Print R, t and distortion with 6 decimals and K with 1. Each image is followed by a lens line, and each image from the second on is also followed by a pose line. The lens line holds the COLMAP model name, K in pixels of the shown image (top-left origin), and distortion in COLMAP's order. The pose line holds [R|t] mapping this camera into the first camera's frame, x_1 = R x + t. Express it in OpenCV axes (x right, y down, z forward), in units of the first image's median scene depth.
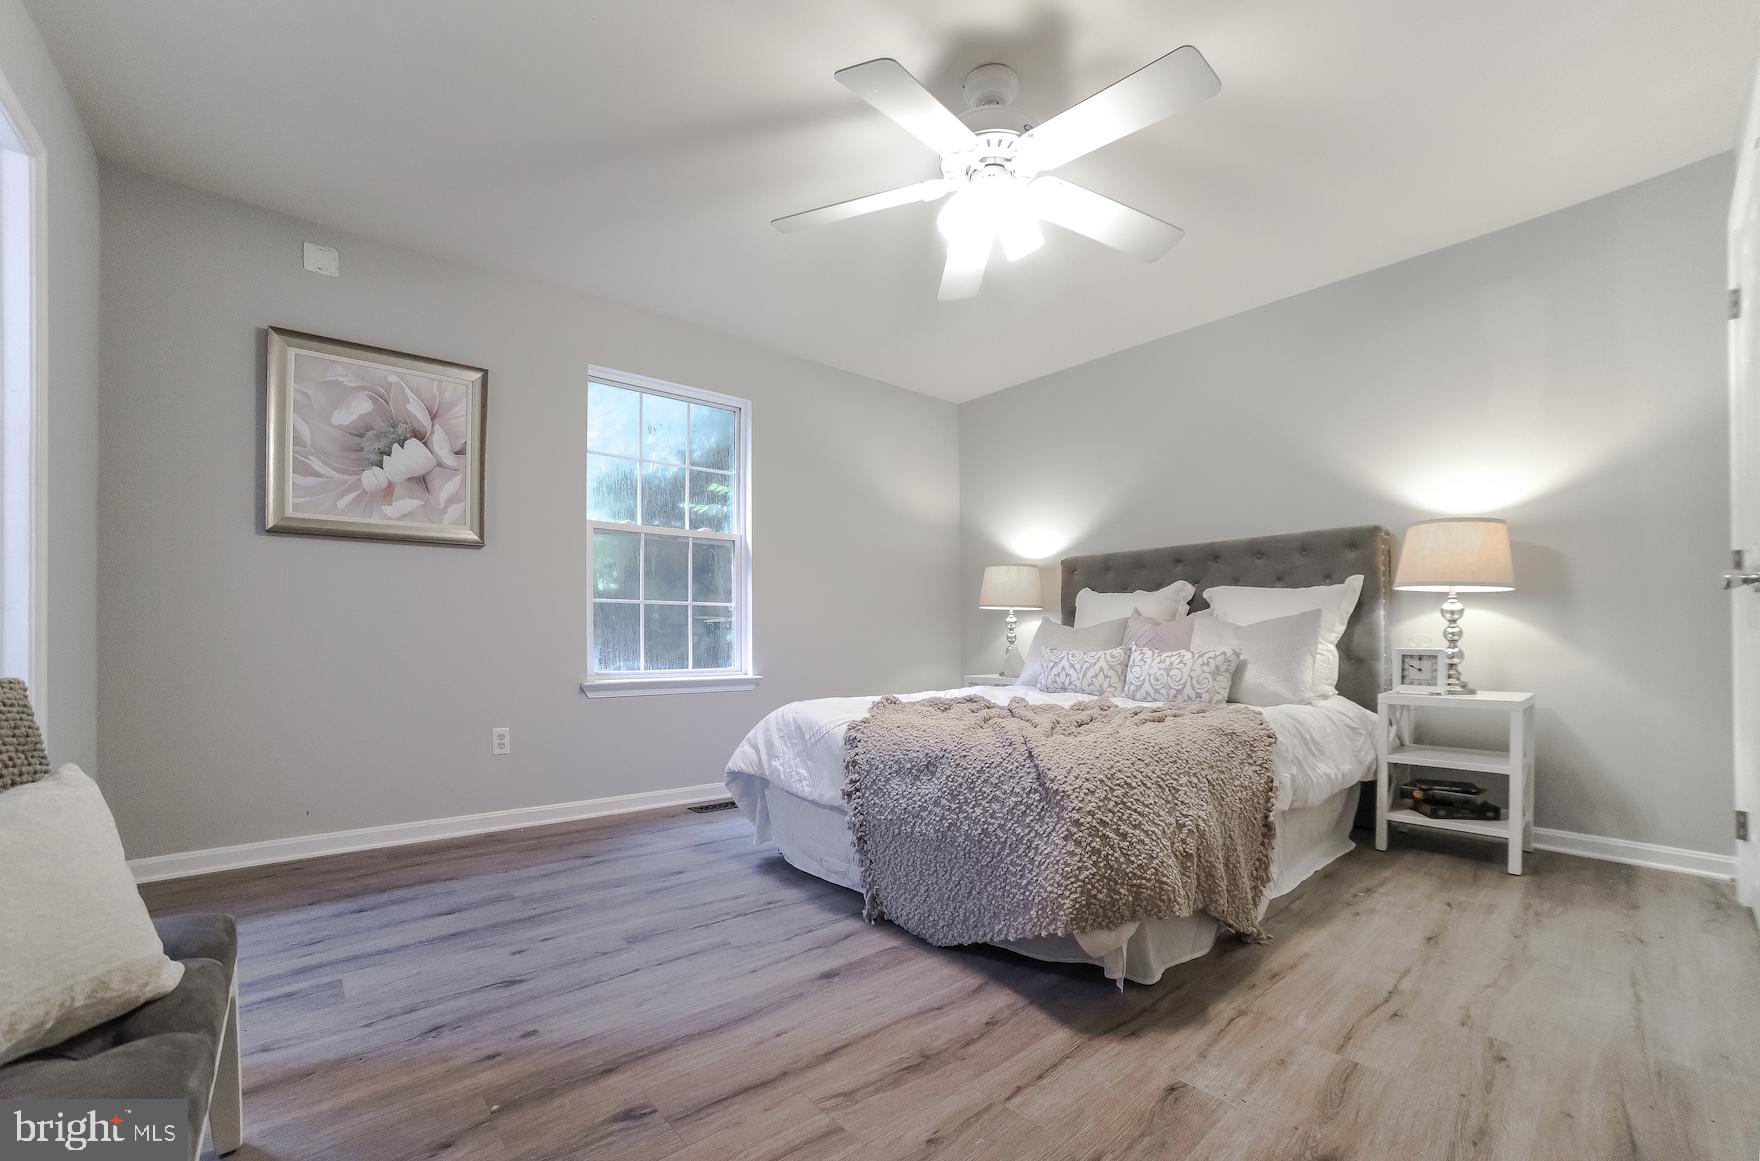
lens RADIAL K [[719.2, 0, 909.9], [0, 719.2, 602.0], [0, 0, 1]] dist [-0.058356, 0.000219]
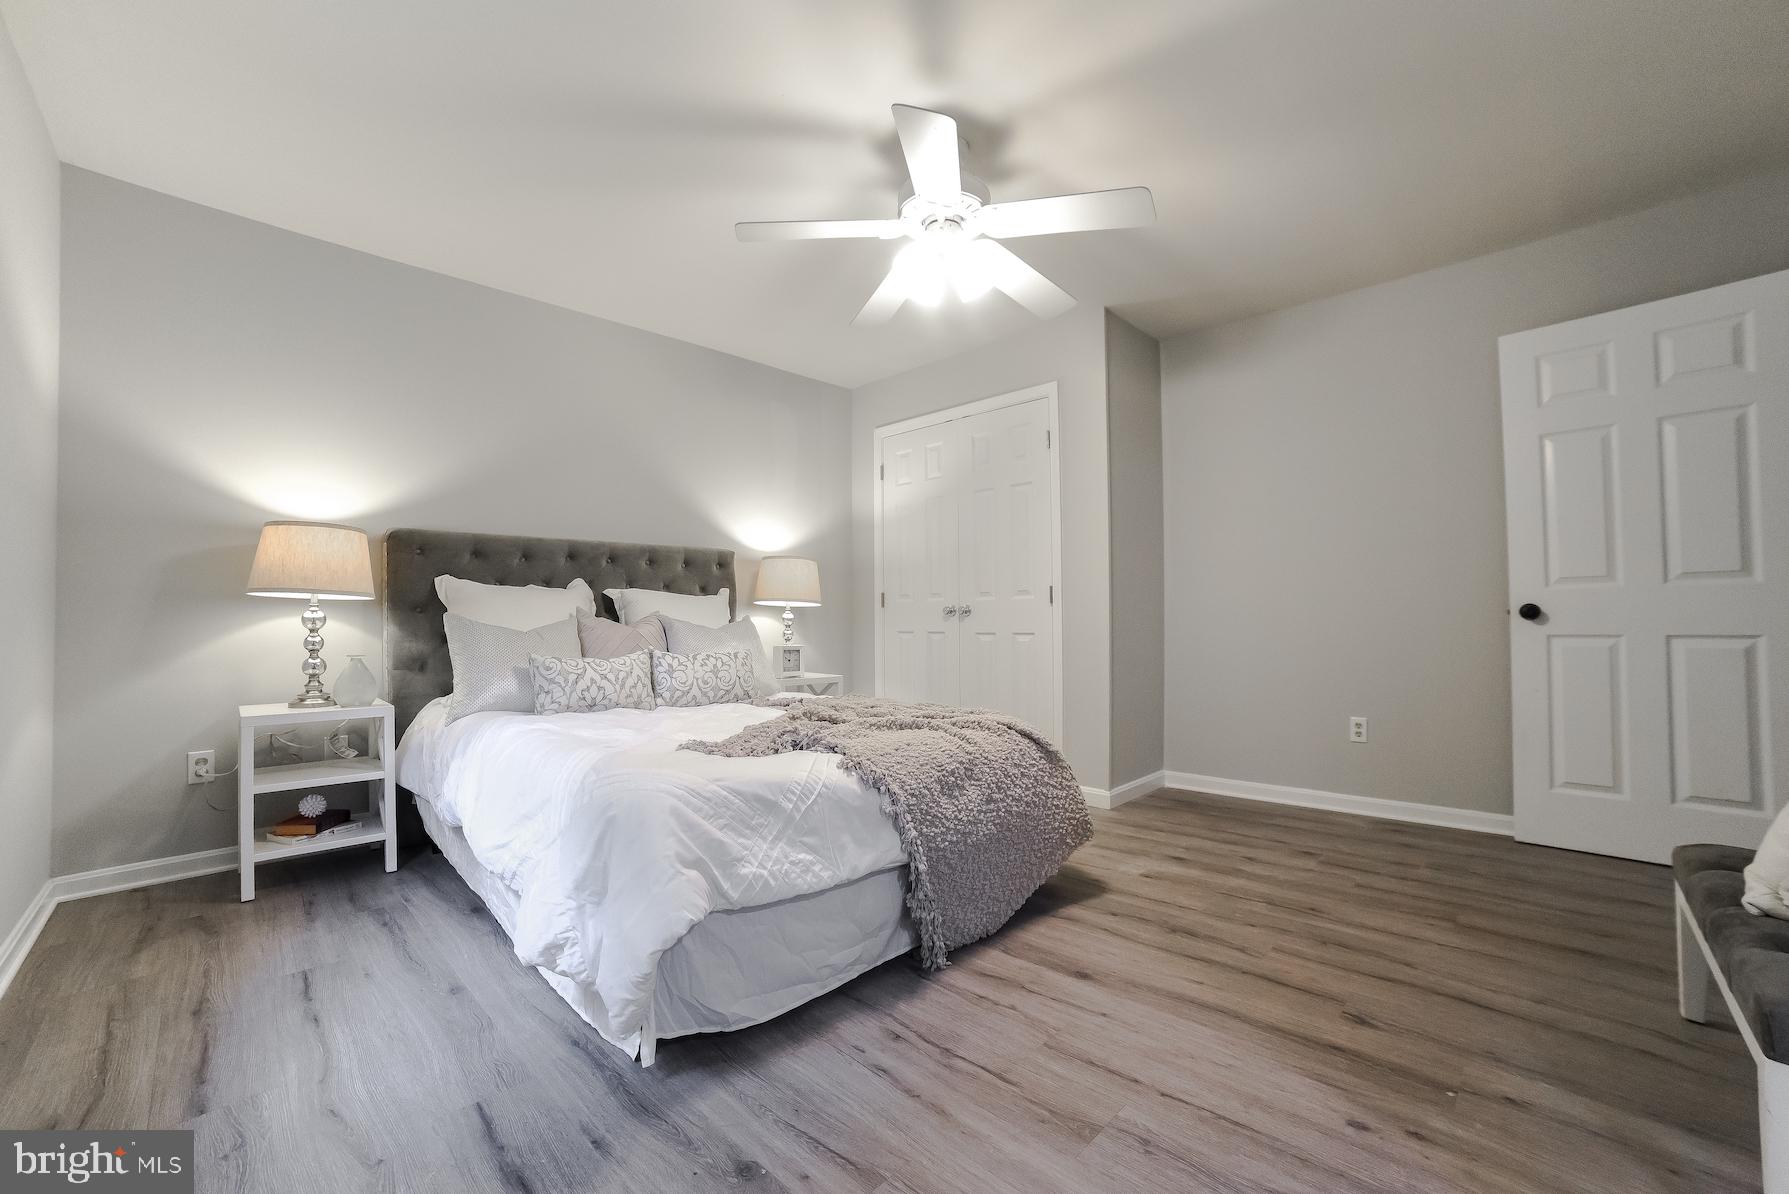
lens RADIAL K [[715.4, 0, 912.4], [0, 715.4, 602.9], [0, 0, 1]] dist [-0.092692, 0.018827]
pose [[-0.077024, 0.048552, 0.995846, -0.704860], [-0.030363, 0.998236, -0.051017, 0.043958], [-0.996567, -0.034167, -0.075414, 0.863559]]
